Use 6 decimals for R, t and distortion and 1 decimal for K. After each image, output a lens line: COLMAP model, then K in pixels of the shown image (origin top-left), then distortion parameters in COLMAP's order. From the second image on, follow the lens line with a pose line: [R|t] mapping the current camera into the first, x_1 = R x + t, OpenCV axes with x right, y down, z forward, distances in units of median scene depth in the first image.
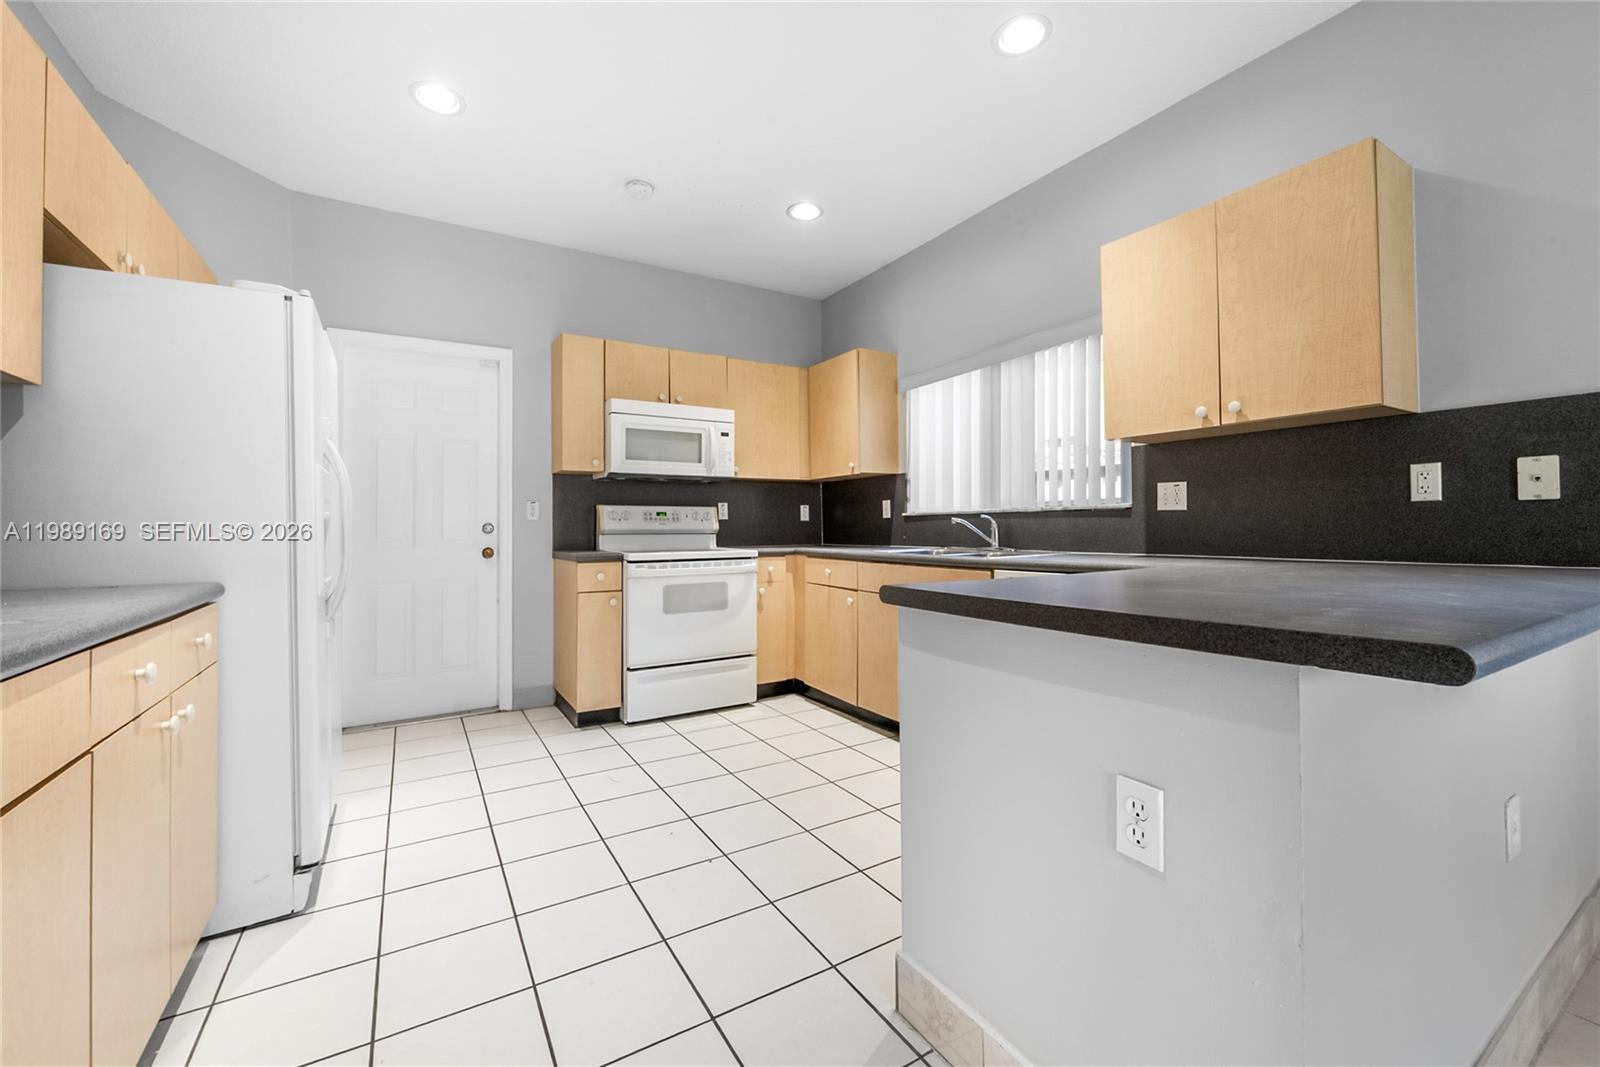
lens RADIAL K [[645.1, 0, 792.8], [0, 645.1, 531.0], [0, 0, 1]] dist [-0.002819, -0.000070]
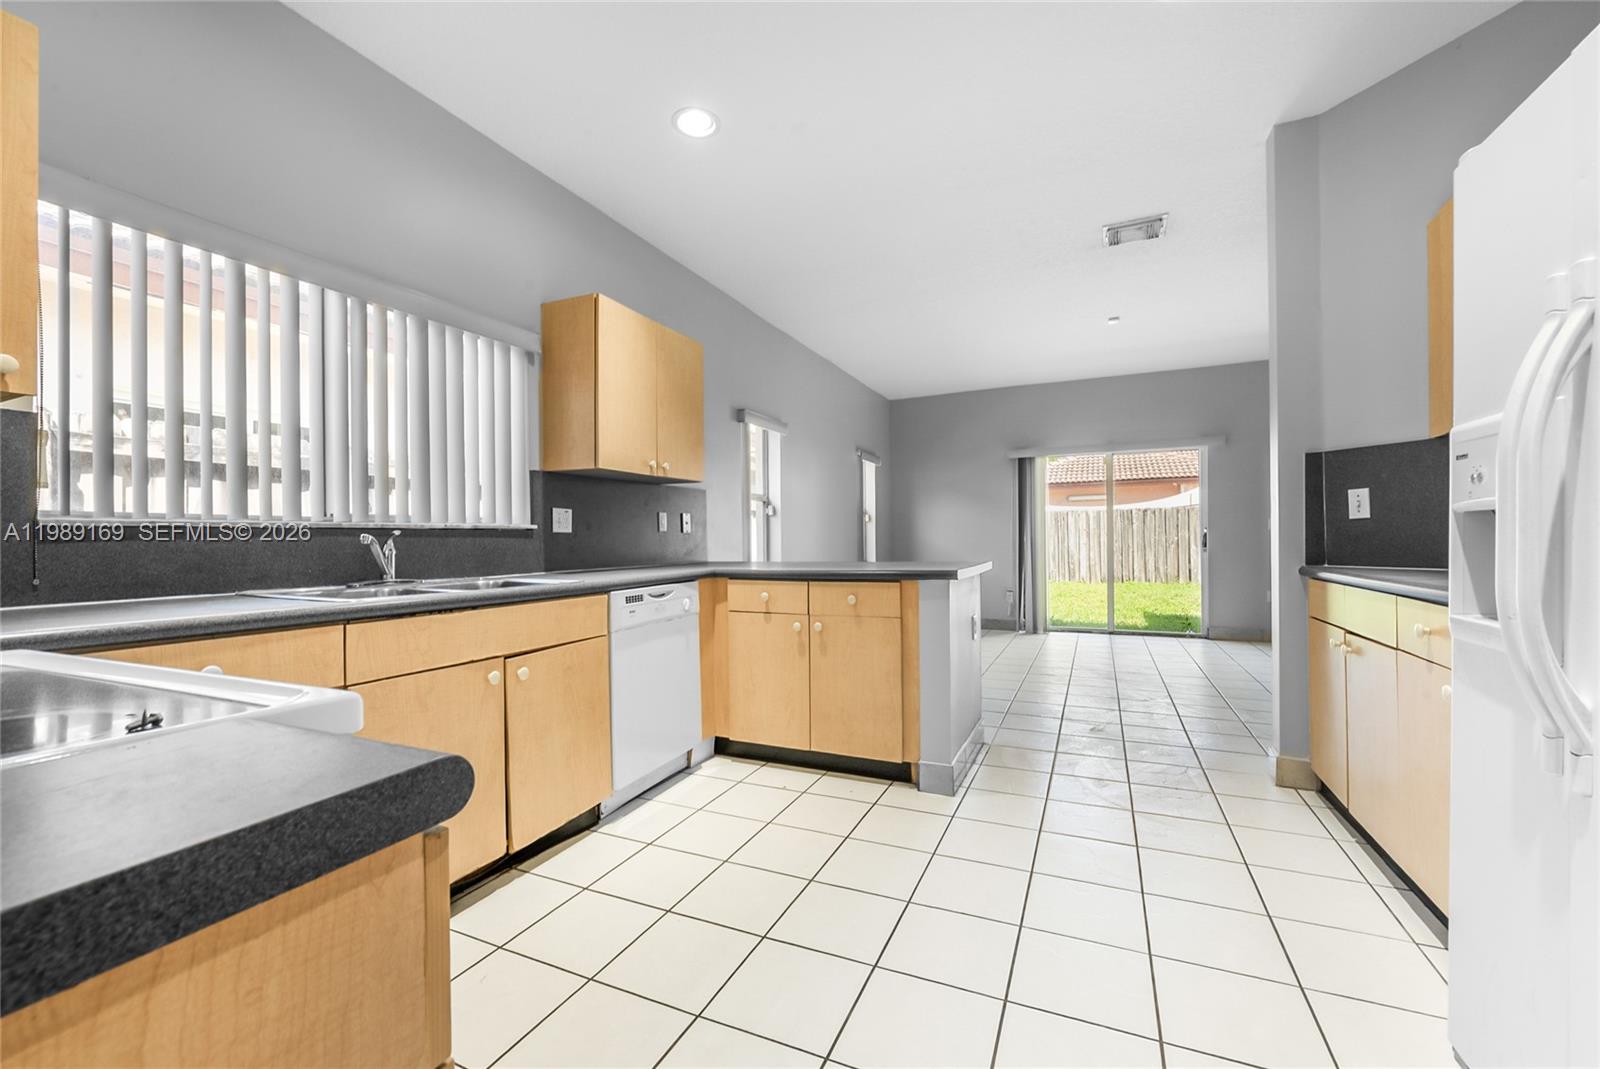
lens RADIAL K [[645.1, 0, 783.8], [0, 645.1, 537.2], [0, 0, 1]] dist [-0.002819, -0.000070]
pose [[-0.552539, 0.023006, 0.833170, -0.565110], [0.024399, 0.999637, -0.011422, -0.001888], [-0.833130, 0.014018, -0.552900, 1.250194]]
